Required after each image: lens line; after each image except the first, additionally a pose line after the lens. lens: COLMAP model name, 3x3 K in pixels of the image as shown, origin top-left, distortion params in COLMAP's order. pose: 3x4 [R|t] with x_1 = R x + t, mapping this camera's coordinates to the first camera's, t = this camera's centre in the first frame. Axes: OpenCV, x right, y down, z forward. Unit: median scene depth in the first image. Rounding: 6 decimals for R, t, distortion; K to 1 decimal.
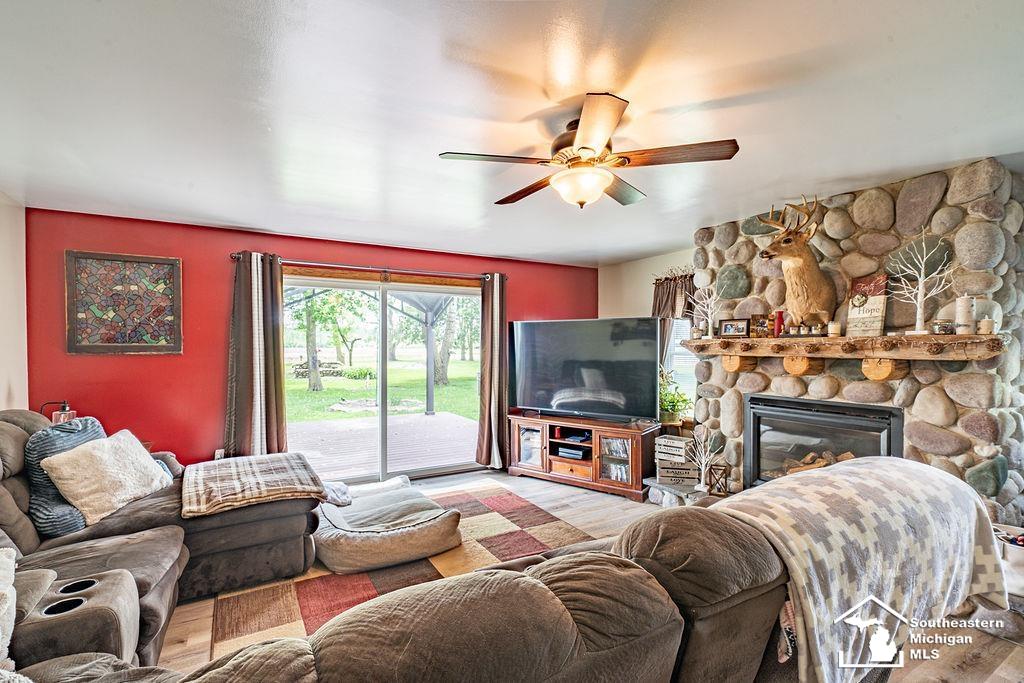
lens RADIAL K [[461.4, 0, 508.4], [0, 461.4, 344.8], [0, 0, 1]] dist [-0.000747, 0.000779]
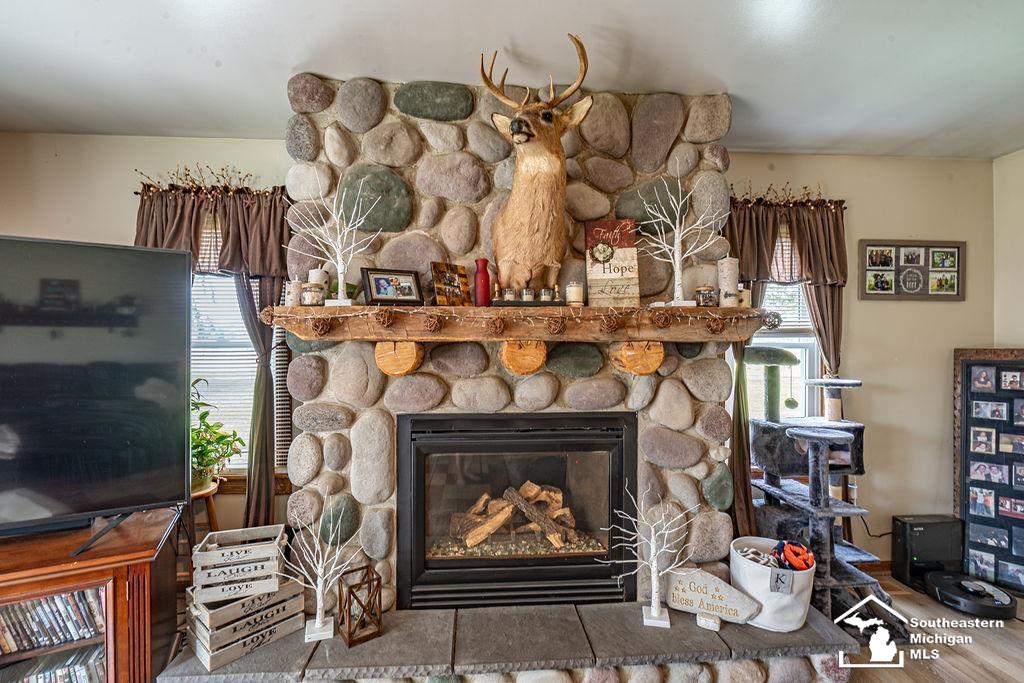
lens RADIAL K [[461.4, 0, 510.6], [0, 461.4, 347.1], [0, 0, 1]] dist [-0.000747, 0.000779]
pose [[0.443126, -0.001156, 0.896459, 0.096860], [-0.000453, 0.999999, 0.001514, 0.028333], [-0.896459, -0.001077, 0.443125, 0.661071]]
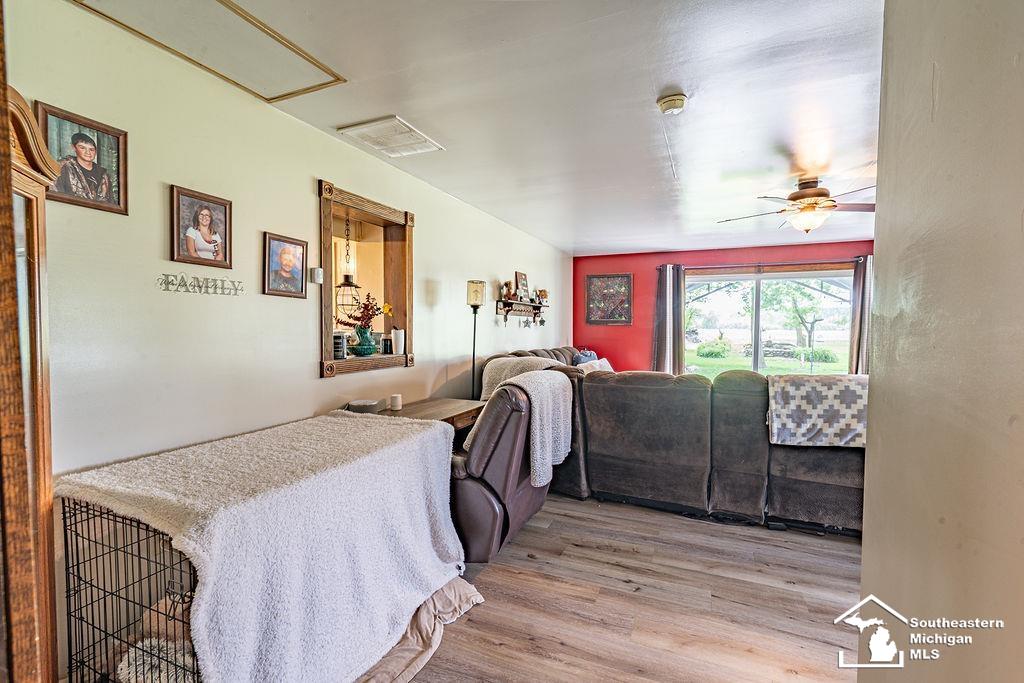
lens RADIAL K [[461.4, 0, 511.4], [0, 461.4, 340.0], [0, 0, 1]] dist [-0.000747, 0.000779]
pose [[0.596492, 0.028544, -0.802111, 0.510258], [-0.005811, 0.999495, 0.031247, 0.027247], [0.802598, -0.013978, 0.596356, -0.508862]]
